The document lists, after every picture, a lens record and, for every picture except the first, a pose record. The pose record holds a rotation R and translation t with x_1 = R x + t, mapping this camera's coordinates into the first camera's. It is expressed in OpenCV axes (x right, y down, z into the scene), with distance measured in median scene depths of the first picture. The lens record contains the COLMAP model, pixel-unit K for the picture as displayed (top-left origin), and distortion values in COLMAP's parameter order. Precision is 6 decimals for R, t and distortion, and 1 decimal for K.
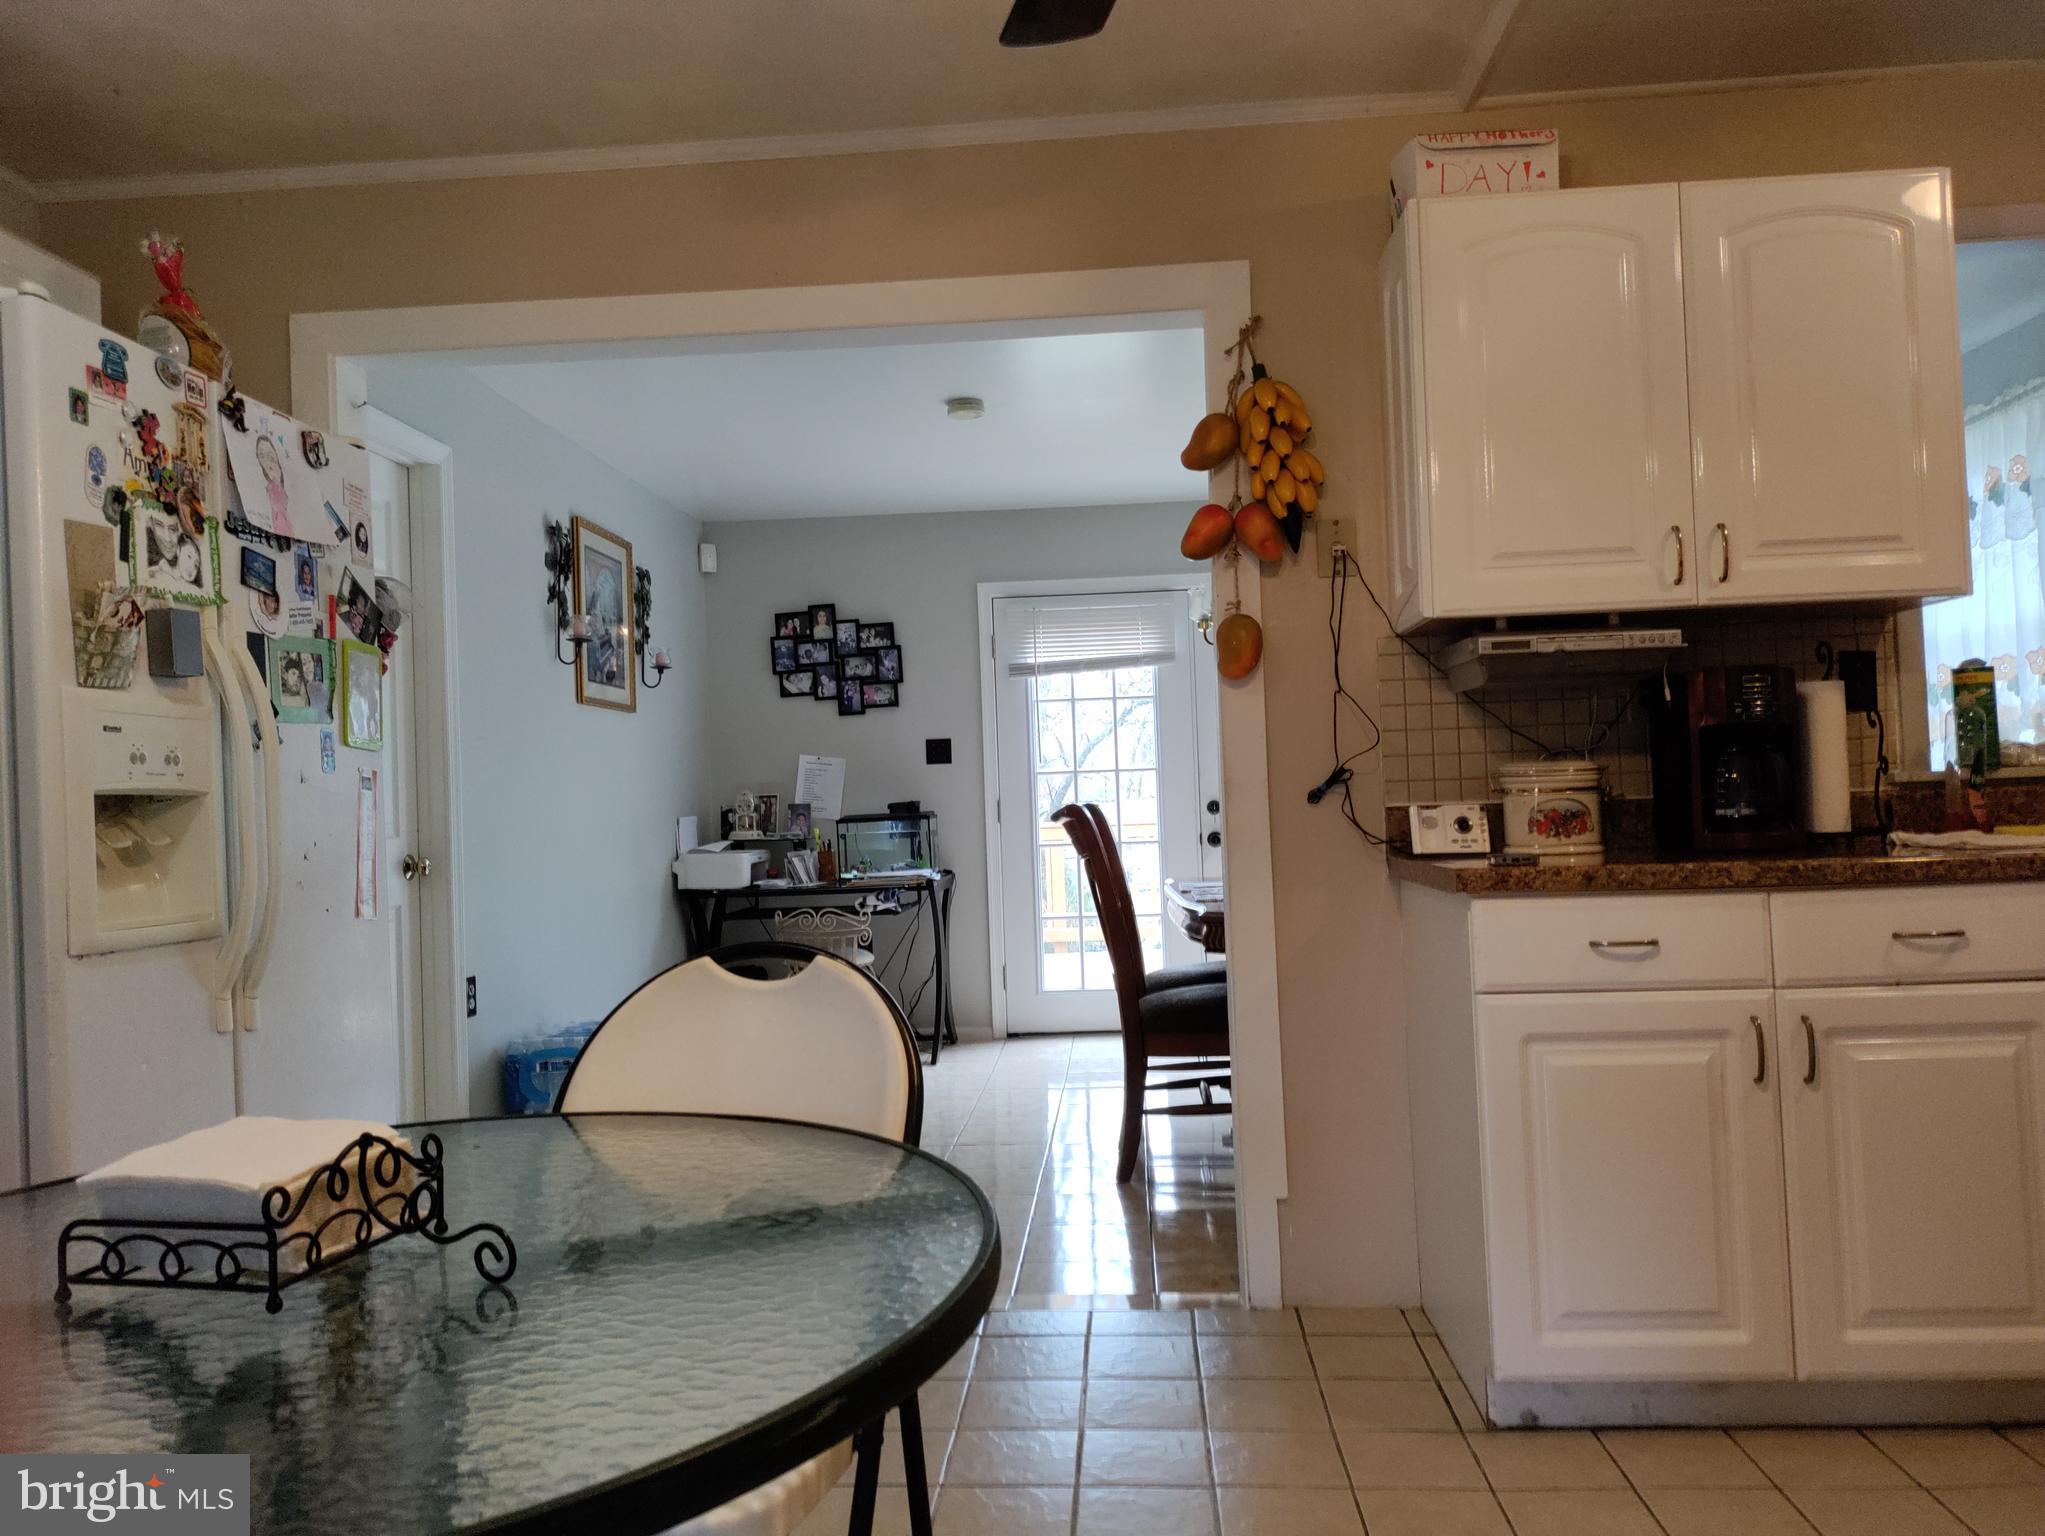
lens RADIAL K [[1523.1, 0, 1011.7], [0, 1523.1, 748.4], [0, 0, 1]] dist [0.052478, -0.064153]
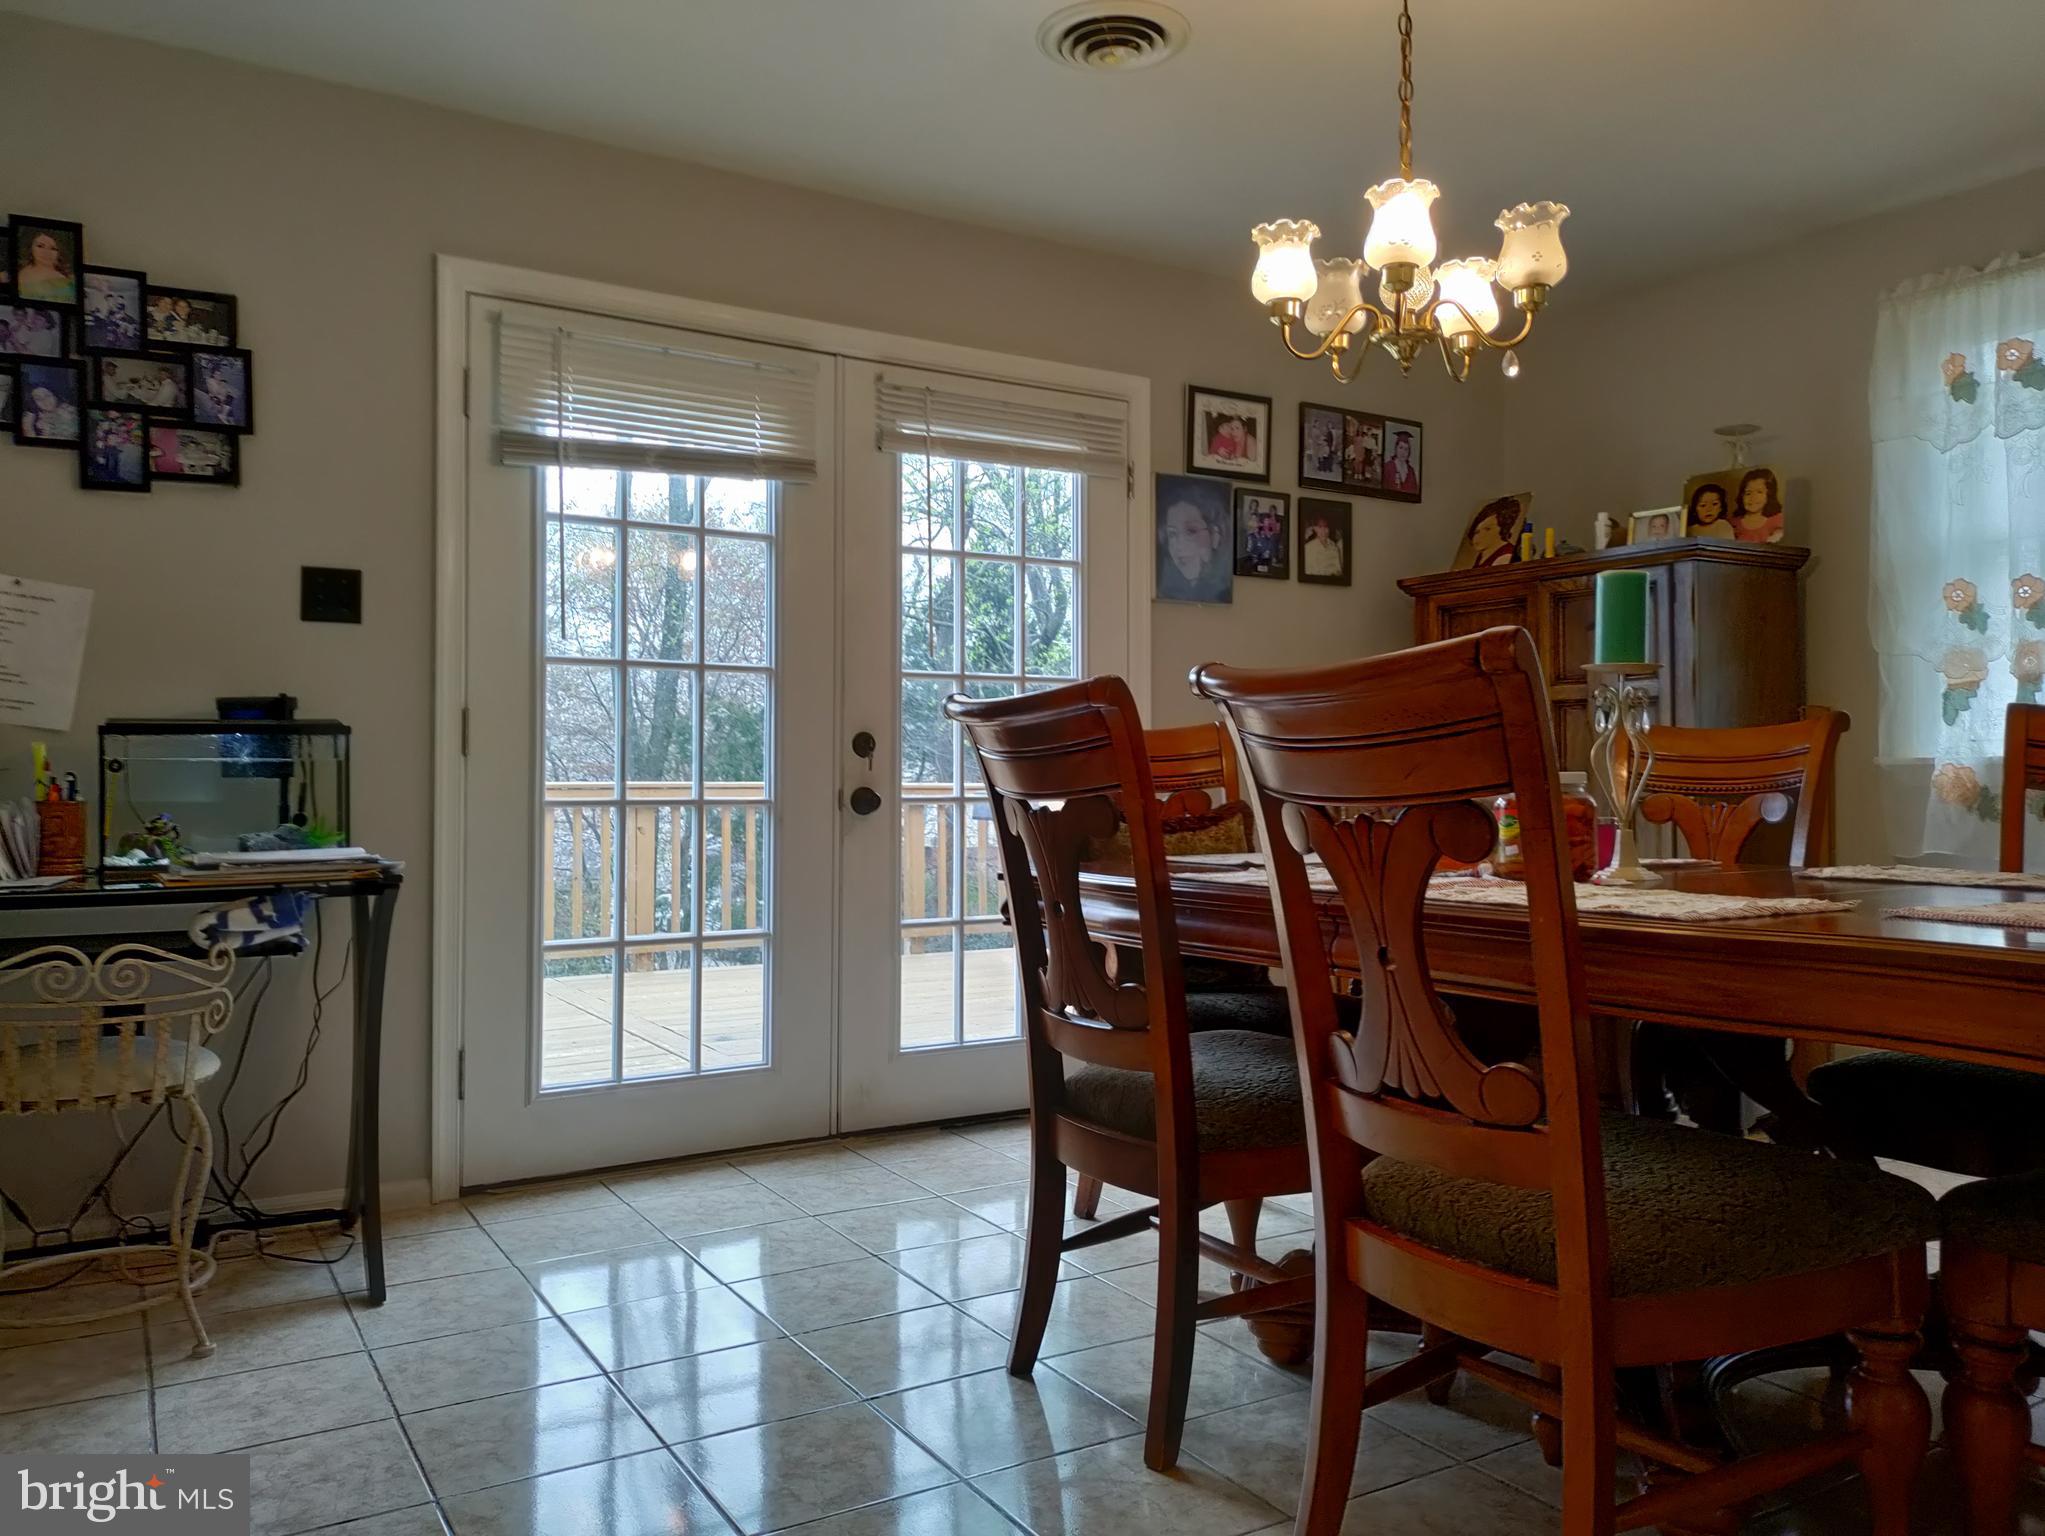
lens RADIAL K [[1523.1, 0, 1016.3], [0, 1523.1, 761.6], [0, 0, 1]] dist [0.052478, -0.064153]
pose [[0.811849, 0.046331, 0.582026, -0.302150], [-0.051645, 0.998638, -0.007457, 0.091868], [-0.581578, -0.024005, 0.813136, 1.010004]]
